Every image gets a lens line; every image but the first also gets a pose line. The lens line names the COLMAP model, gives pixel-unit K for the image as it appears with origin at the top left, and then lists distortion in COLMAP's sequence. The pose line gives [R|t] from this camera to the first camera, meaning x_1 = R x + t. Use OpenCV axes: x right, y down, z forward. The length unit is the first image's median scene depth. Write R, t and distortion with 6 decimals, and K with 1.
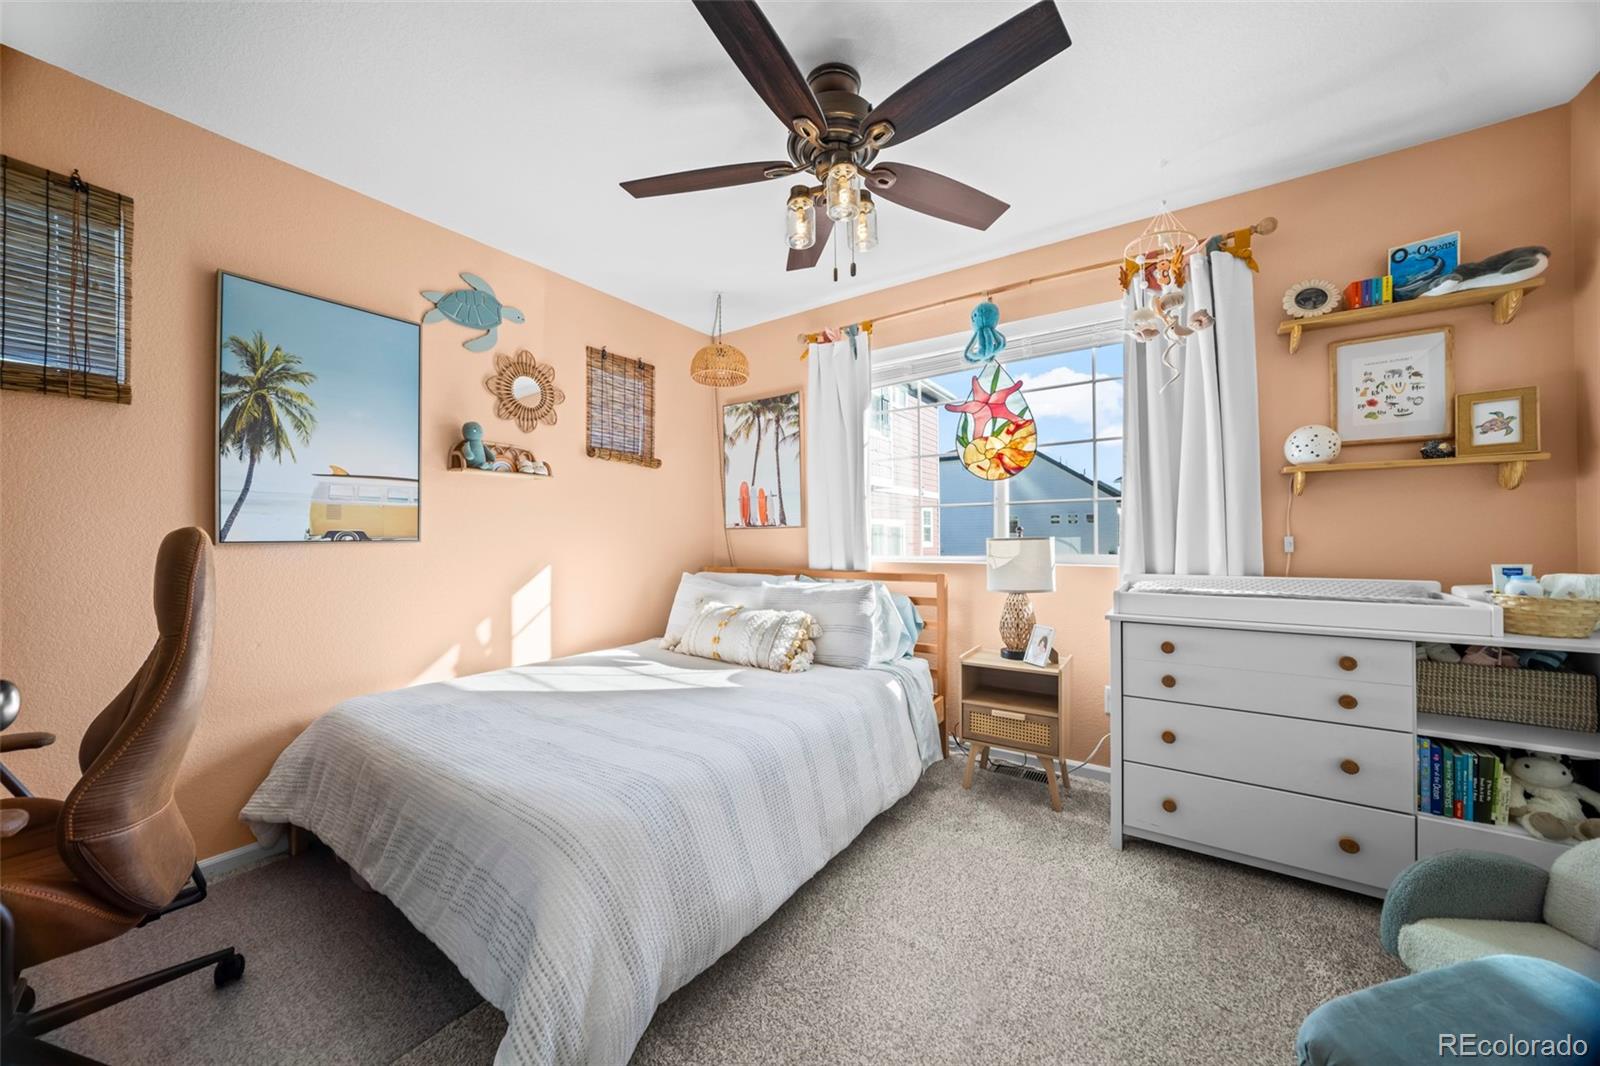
lens RADIAL K [[607.2, 0, 796.3], [0, 607.2, 529.4], [0, 0, 1]] dist [-0.016288, 0.006264]
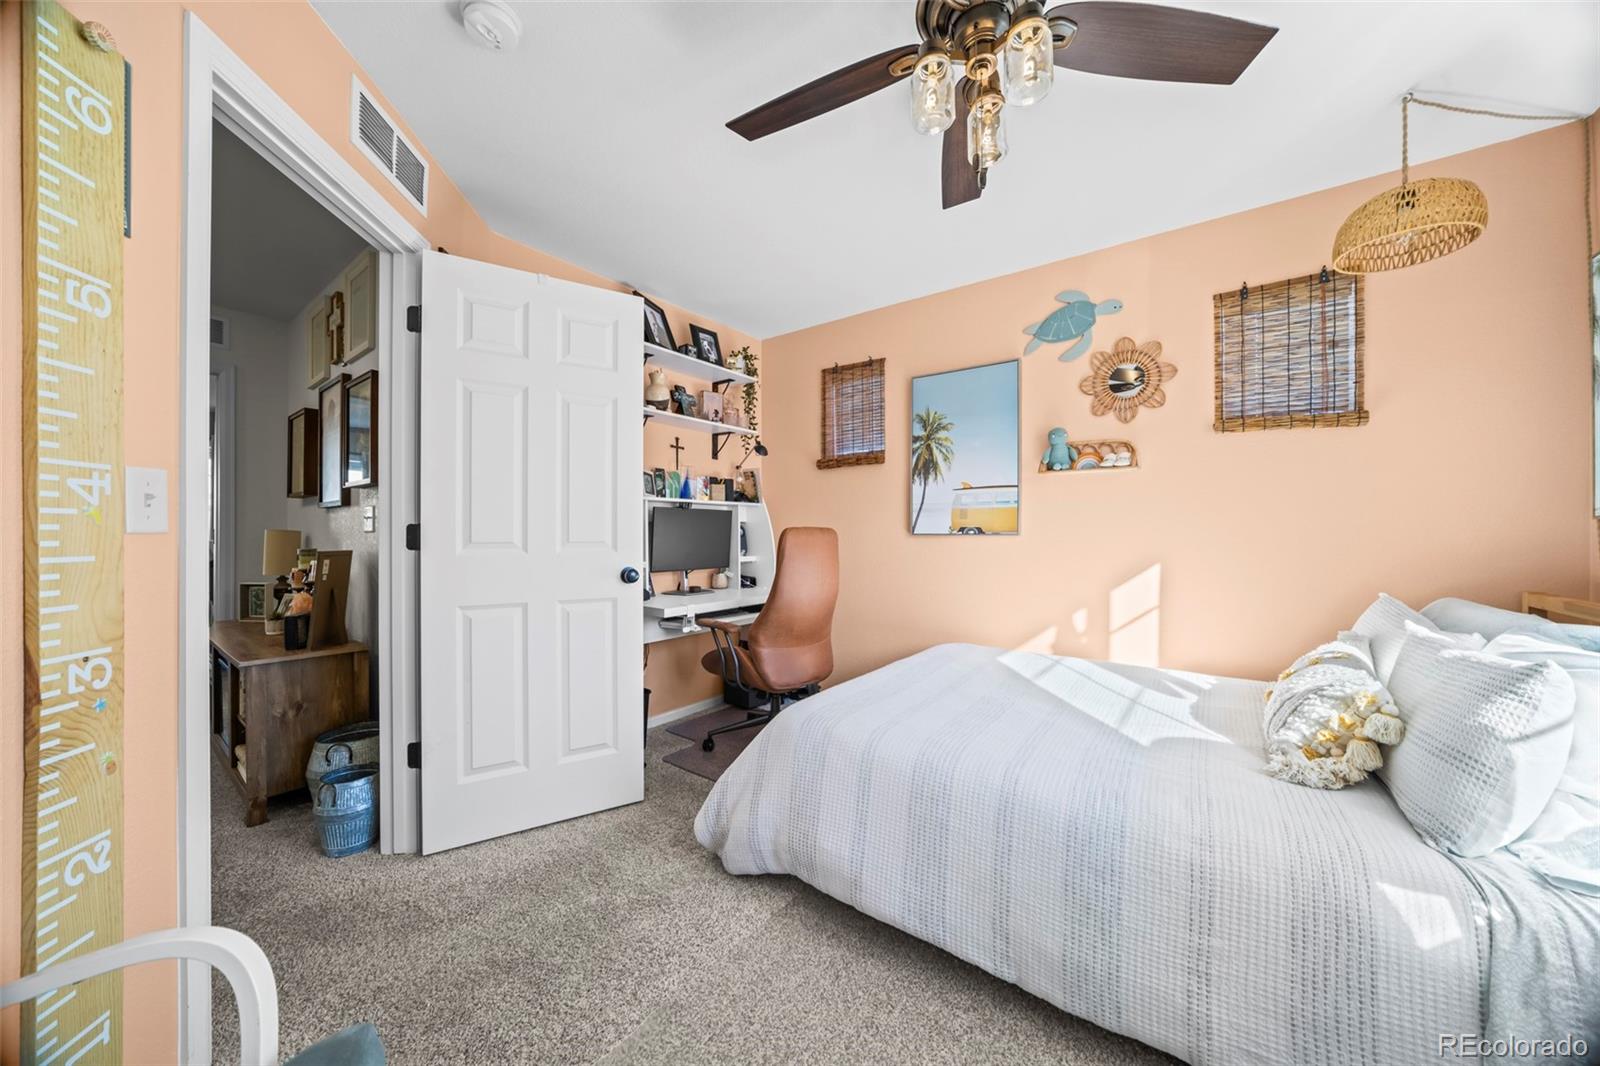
lens RADIAL K [[607.2, 0, 796.3], [0, 607.2, 529.4], [0, 0, 1]] dist [-0.016288, 0.006264]
pose [[-0.108189, 0.003704, -0.994123, 0.598071], [0.012995, 0.999913, 0.002311, -0.000482], [0.994045, -0.012669, -0.108228, 0.619761]]
